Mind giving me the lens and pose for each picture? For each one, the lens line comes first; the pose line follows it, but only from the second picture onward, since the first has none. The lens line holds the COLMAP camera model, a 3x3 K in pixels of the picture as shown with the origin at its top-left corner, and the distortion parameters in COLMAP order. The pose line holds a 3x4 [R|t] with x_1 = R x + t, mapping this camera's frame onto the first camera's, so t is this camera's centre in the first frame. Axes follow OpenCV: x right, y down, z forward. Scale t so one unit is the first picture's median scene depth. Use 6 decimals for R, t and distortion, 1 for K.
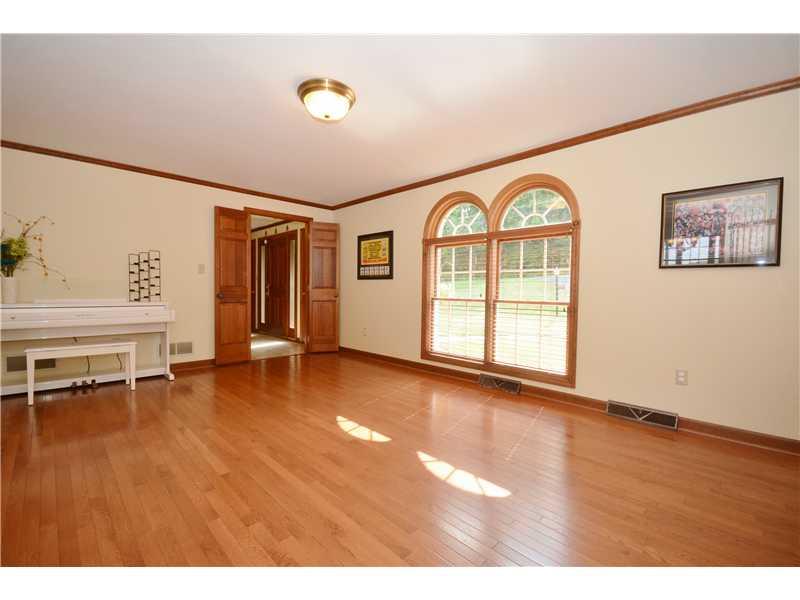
lens RADIAL K [[361.3, 0, 394.5], [0, 361.3, 300.5], [0, 0, 1]] dist [0.001868, 0.000195]
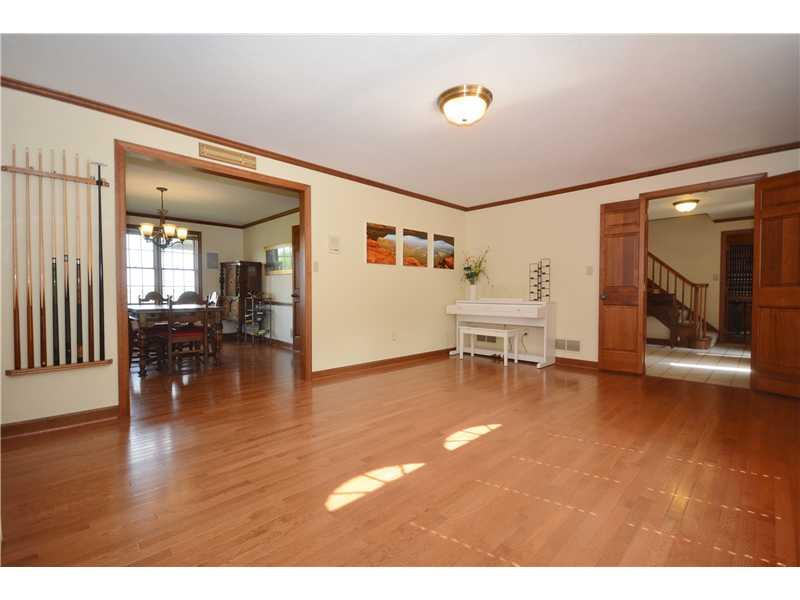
lens RADIAL K [[361.3, 0, 394.5], [0, 361.3, 300.5], [0, 0, 1]] dist [0.001868, 0.000195]
pose [[-0.000361, 0.008388, -0.999965, 0.544266], [-0.027970, 0.999574, 0.008395, 0.003691], [0.999609, 0.027972, -0.000127, 0.516844]]
